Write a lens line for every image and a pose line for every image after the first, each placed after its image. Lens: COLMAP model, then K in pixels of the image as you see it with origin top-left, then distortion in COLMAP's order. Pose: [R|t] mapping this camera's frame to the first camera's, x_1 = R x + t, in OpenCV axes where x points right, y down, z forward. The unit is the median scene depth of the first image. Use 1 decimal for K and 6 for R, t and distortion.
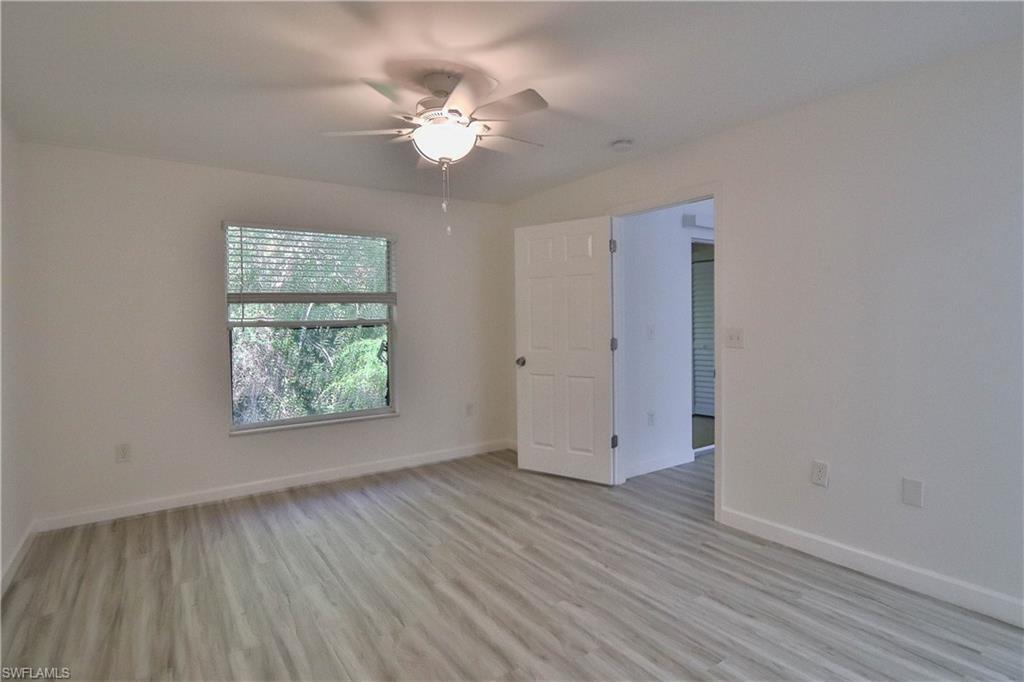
lens RADIAL K [[527.1, 0, 512.0], [0, 527.1, 341.0], [0, 0, 1]] dist [-0.011401, -0.000345]
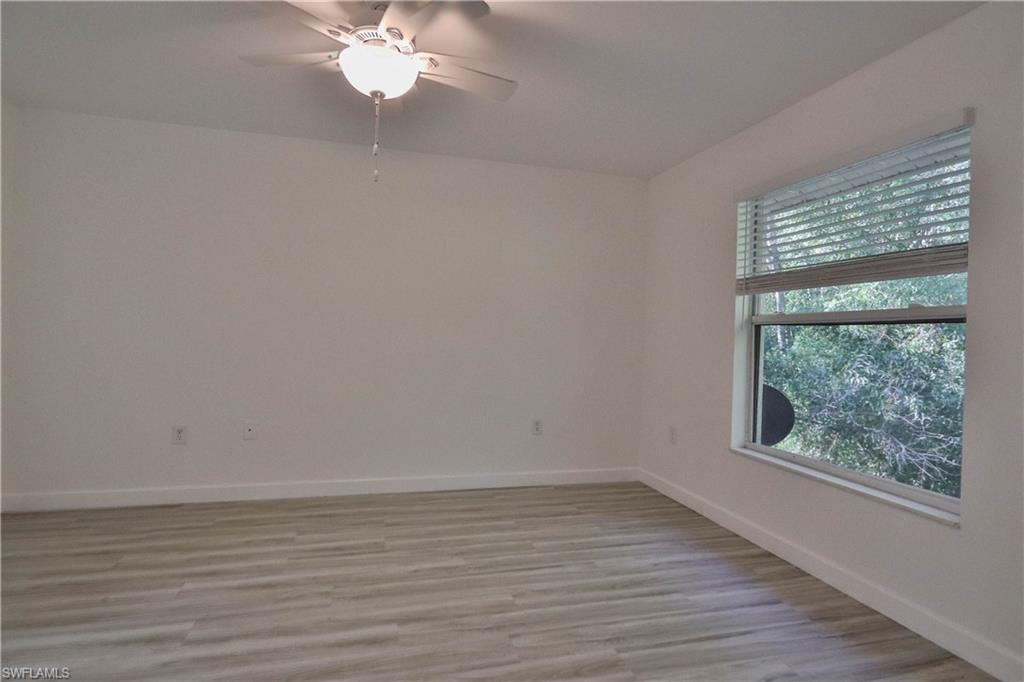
lens RADIAL K [[527.1, 0, 512.0], [0, 527.1, 341.0], [0, 0, 1]] dist [-0.011401, -0.000345]
pose [[-0.324410, 0.014576, -0.945804, 0.494525], [-0.055524, 0.997864, 0.034423, -0.001479], [0.944286, 0.063682, -0.322908, 1.279797]]
